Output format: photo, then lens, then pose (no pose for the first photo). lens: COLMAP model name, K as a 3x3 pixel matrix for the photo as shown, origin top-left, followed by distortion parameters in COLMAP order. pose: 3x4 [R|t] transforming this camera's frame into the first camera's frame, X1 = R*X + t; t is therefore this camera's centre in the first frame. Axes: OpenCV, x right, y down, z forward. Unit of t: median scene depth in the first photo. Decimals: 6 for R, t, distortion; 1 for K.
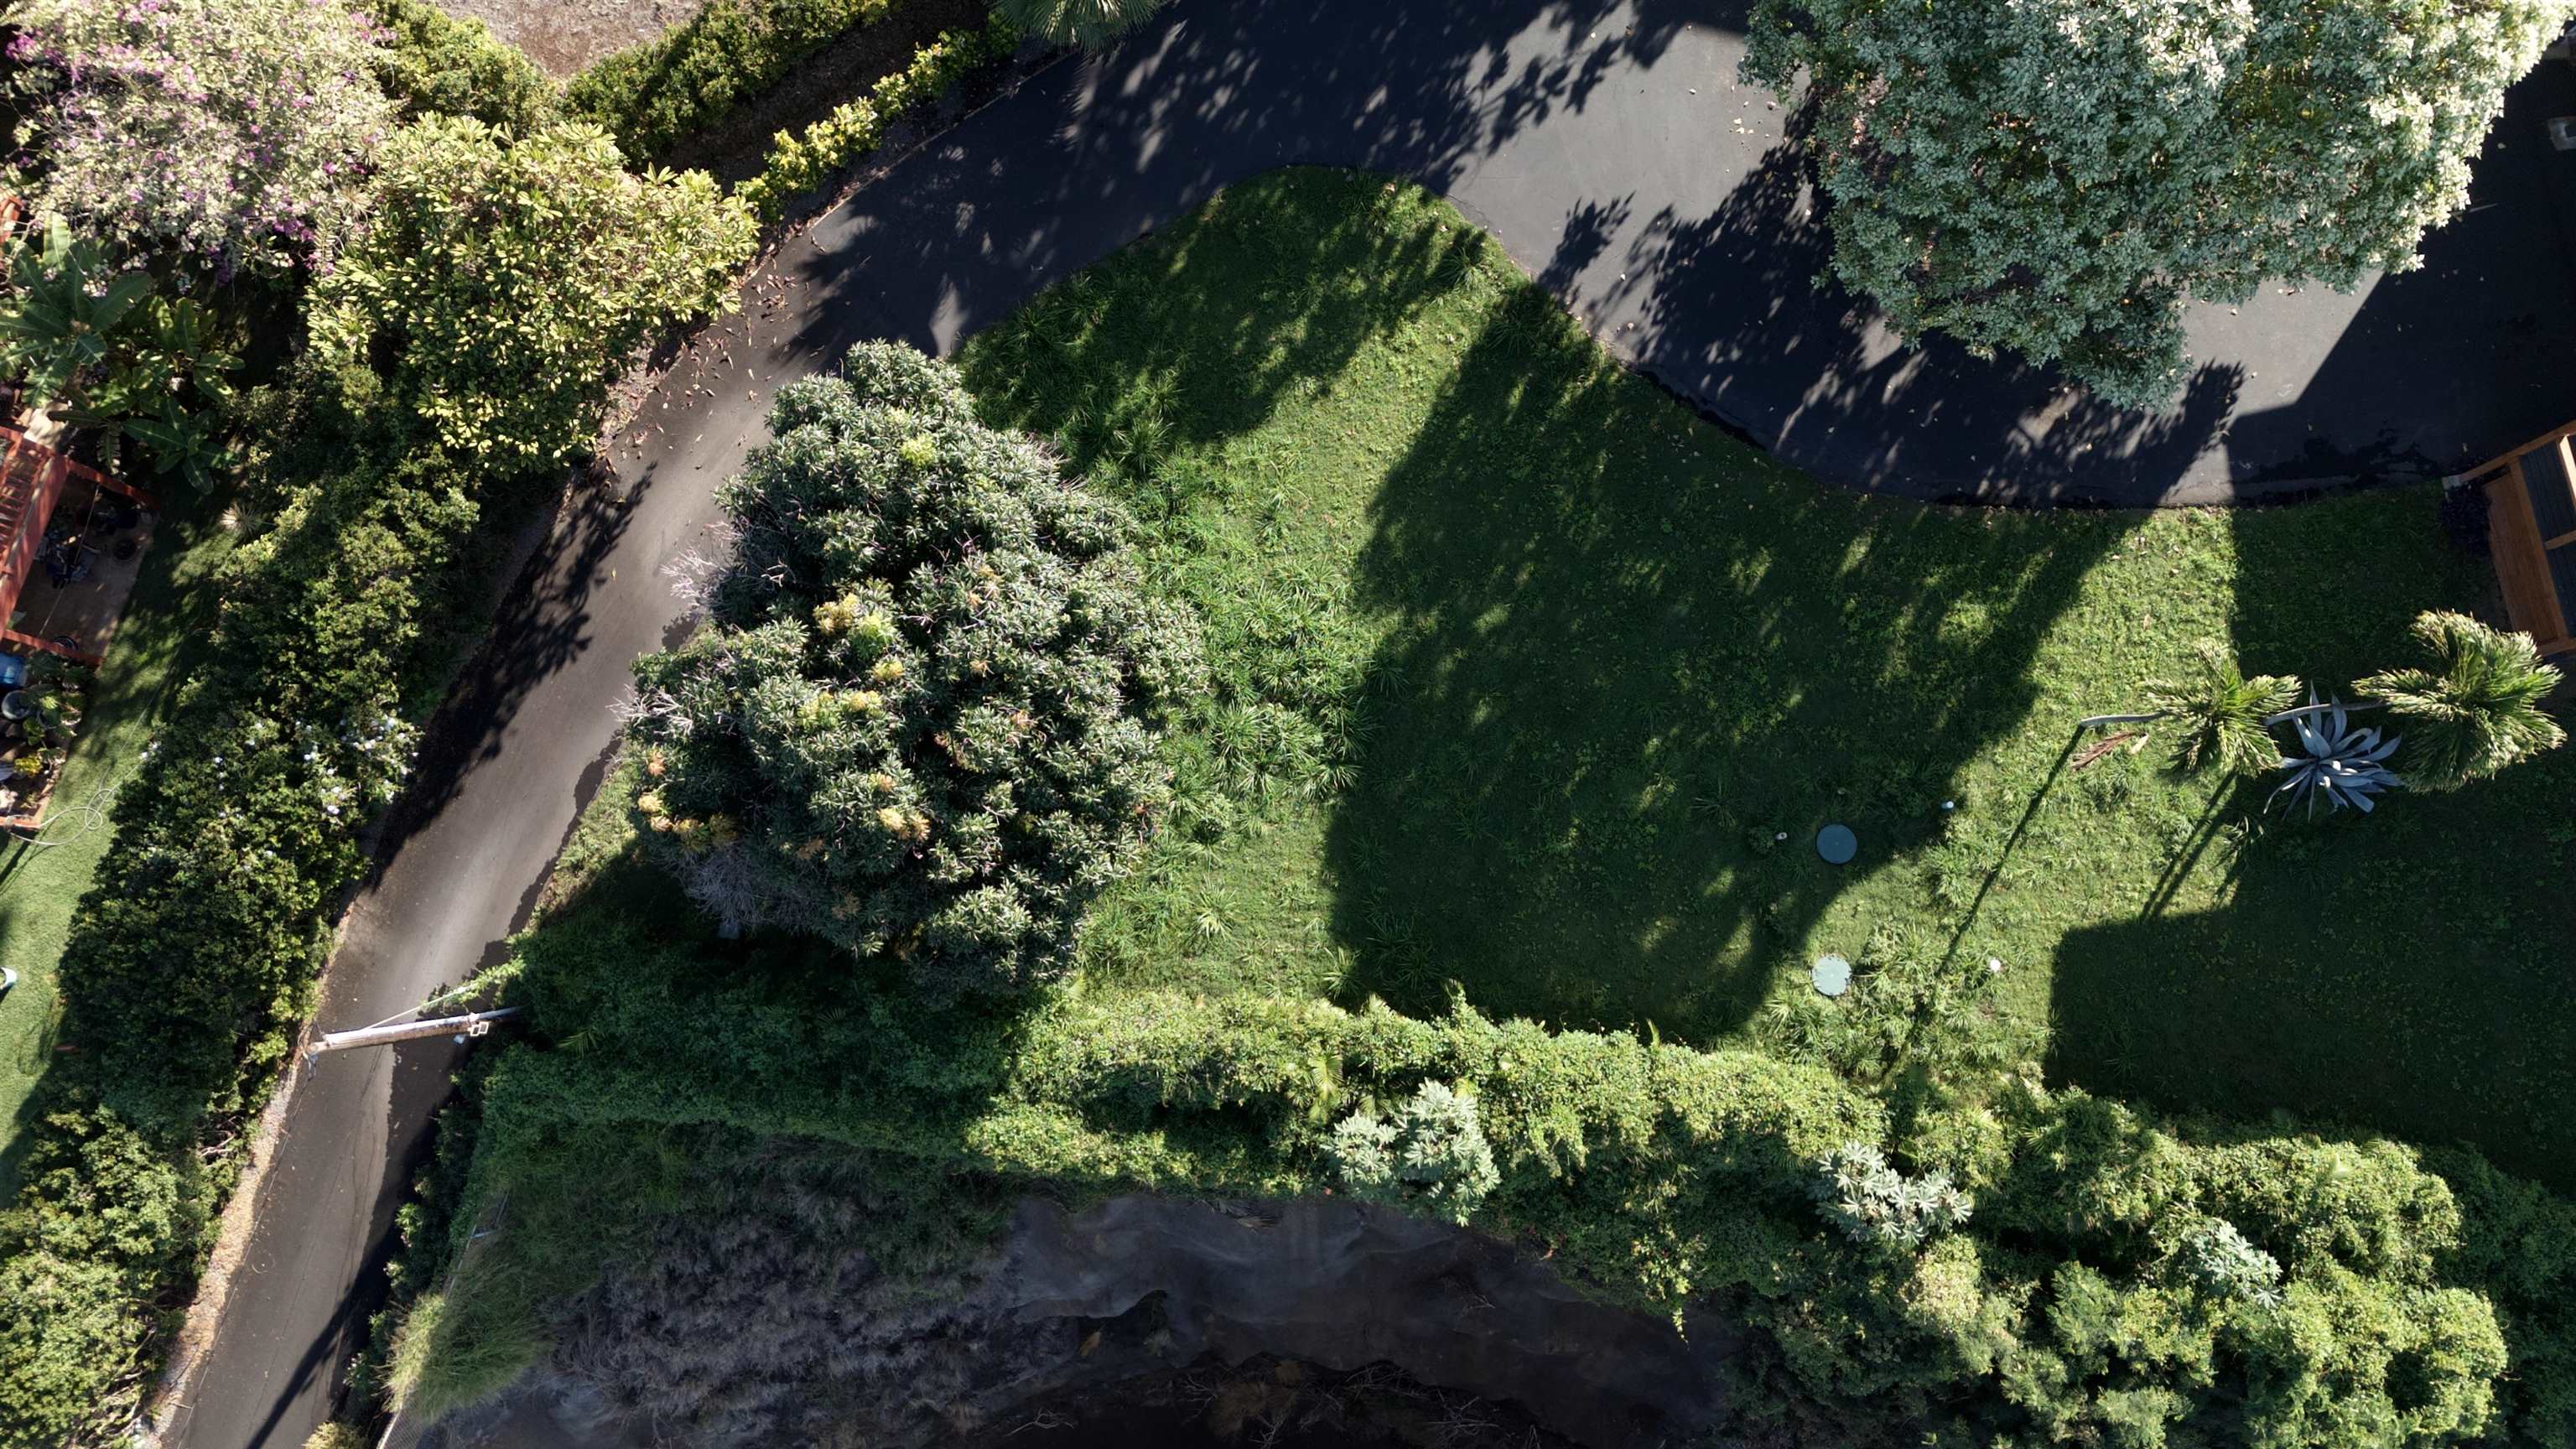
lens RADIAL K [[1904.3, 0, 1289.5], [0, 1904.3, 728.8], [0, 0, 1]] dist [0.073379, -0.072314]
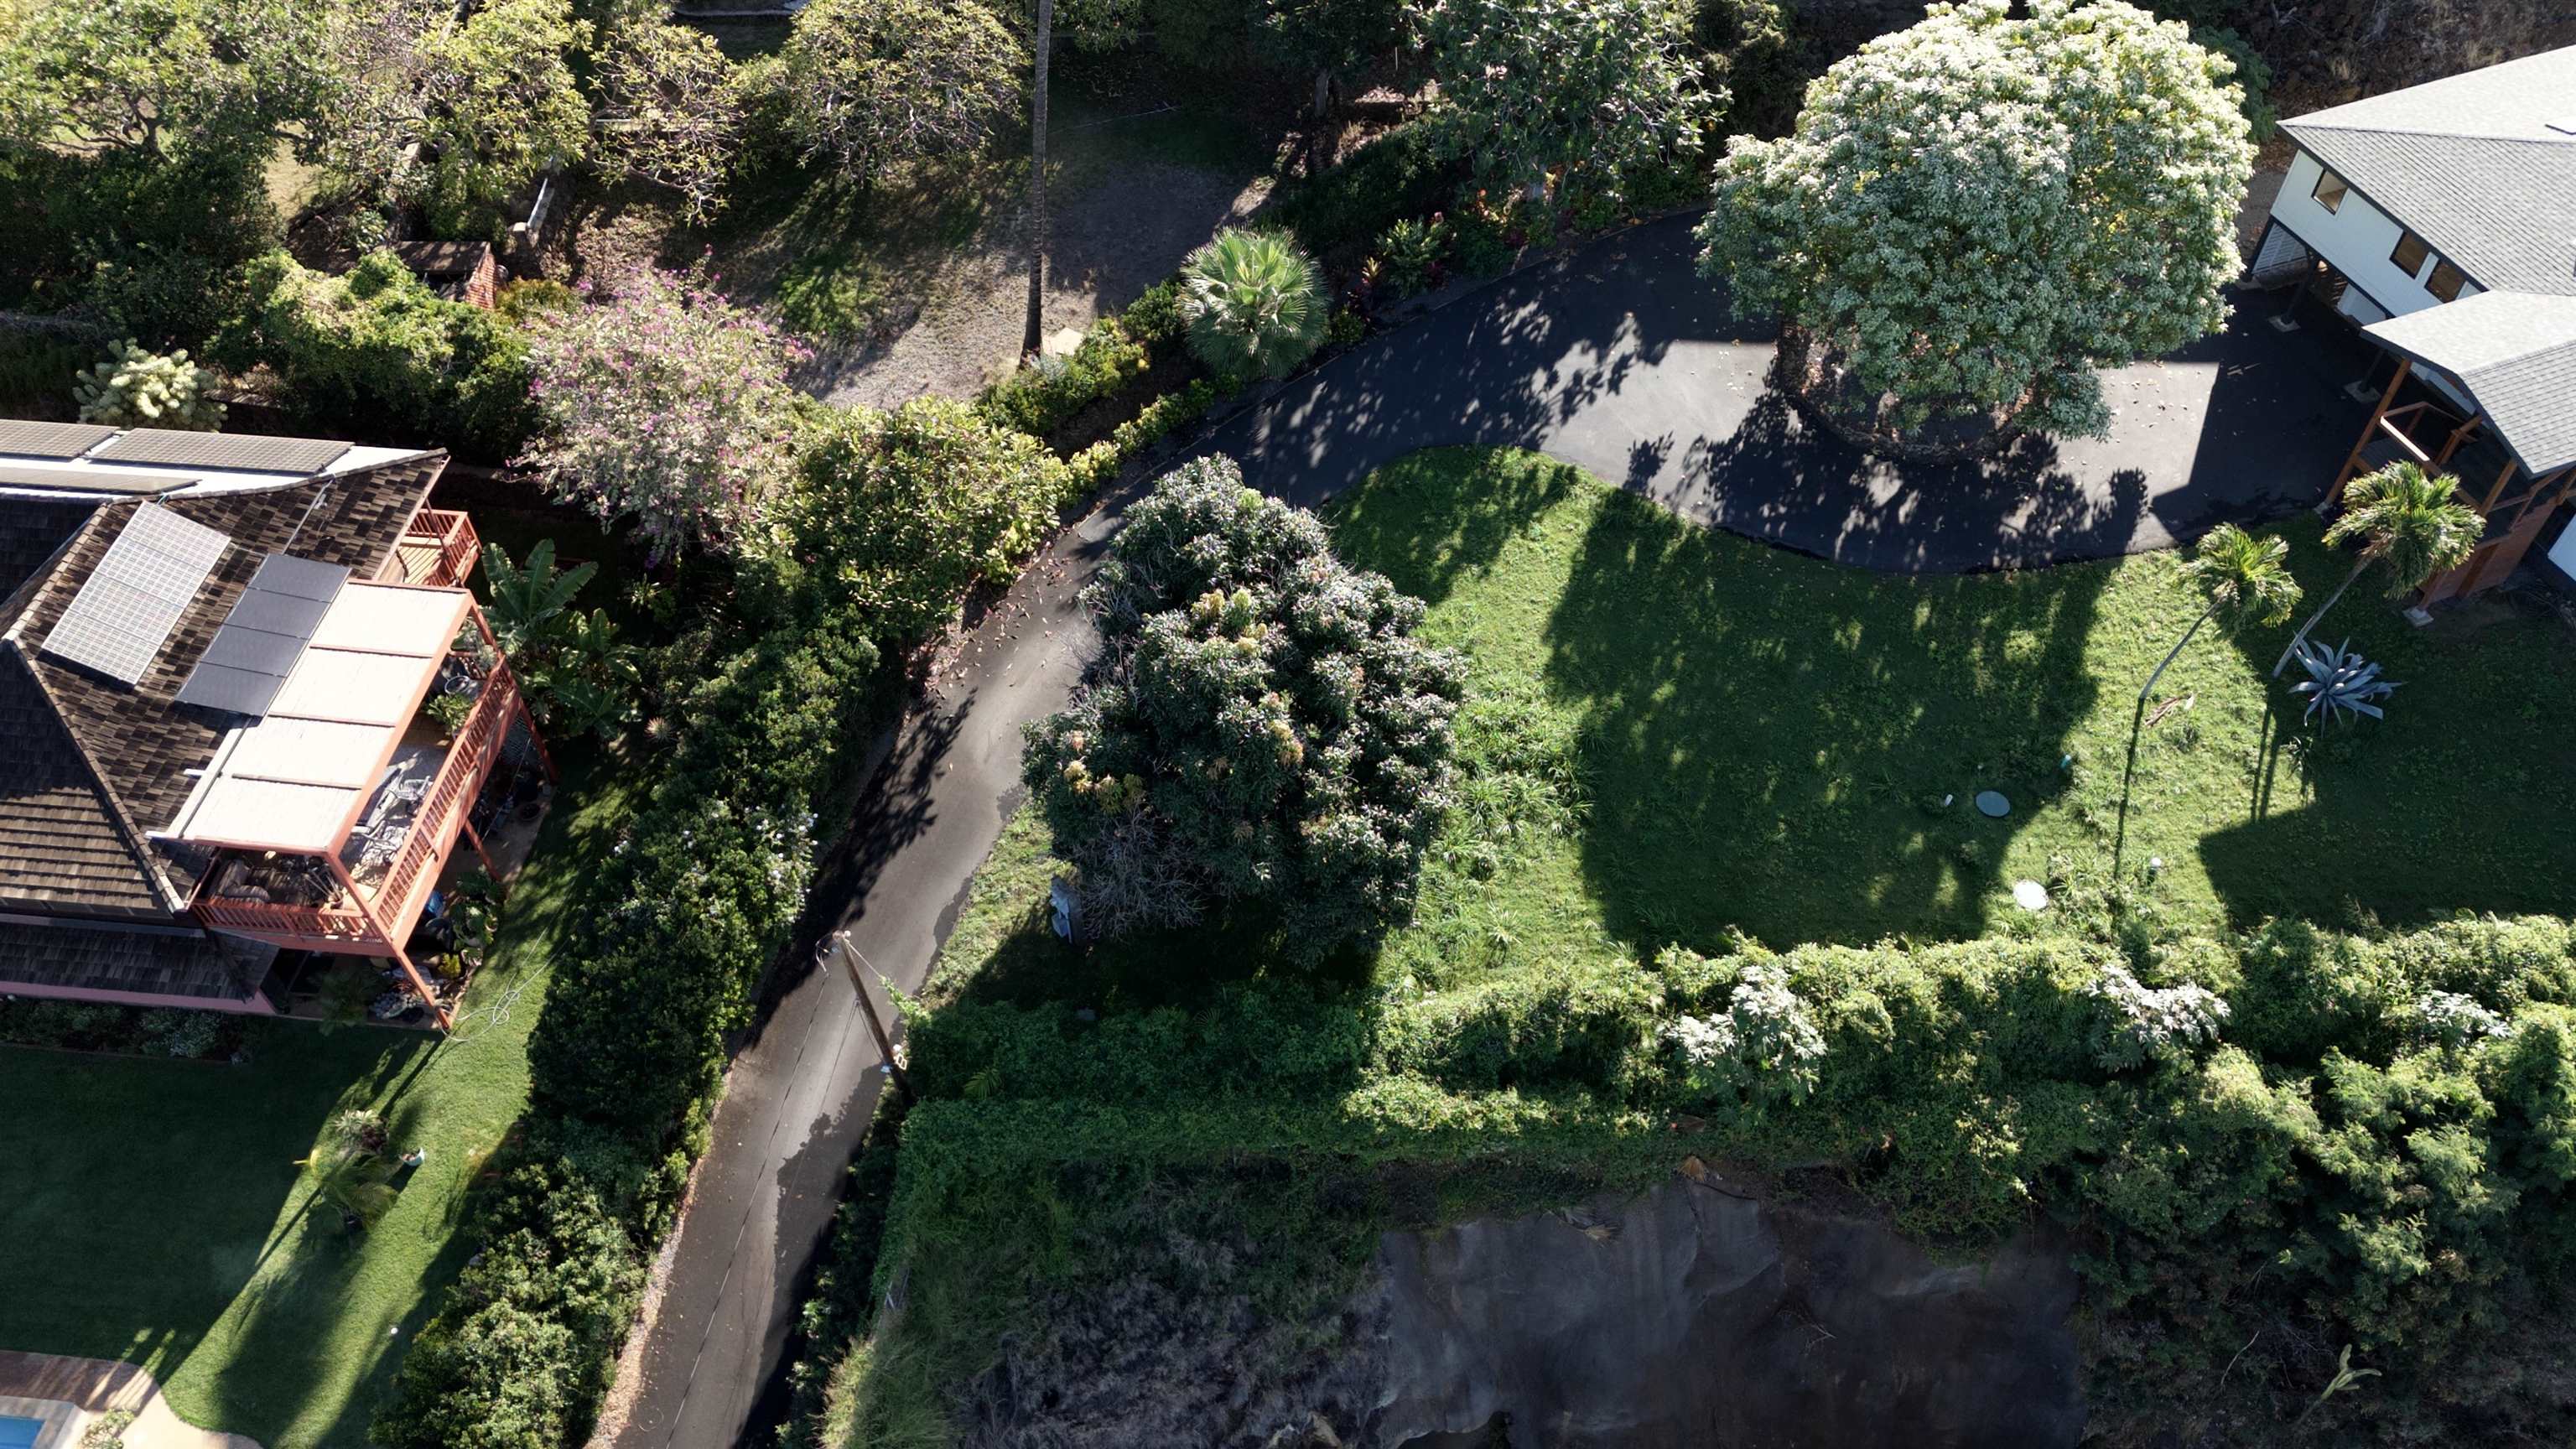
lens RADIAL K [[1904.3, 0, 1288.9], [0, 1904.3, 726.5], [0, 0, 1]] dist [0.073379, -0.072314]
pose [[0.983182, -0.133531, 0.124586, -0.293714], [0.179129, 0.837978, -0.515466, 0.562174], [-0.035569, 0.529114, 0.847805, -0.035726]]
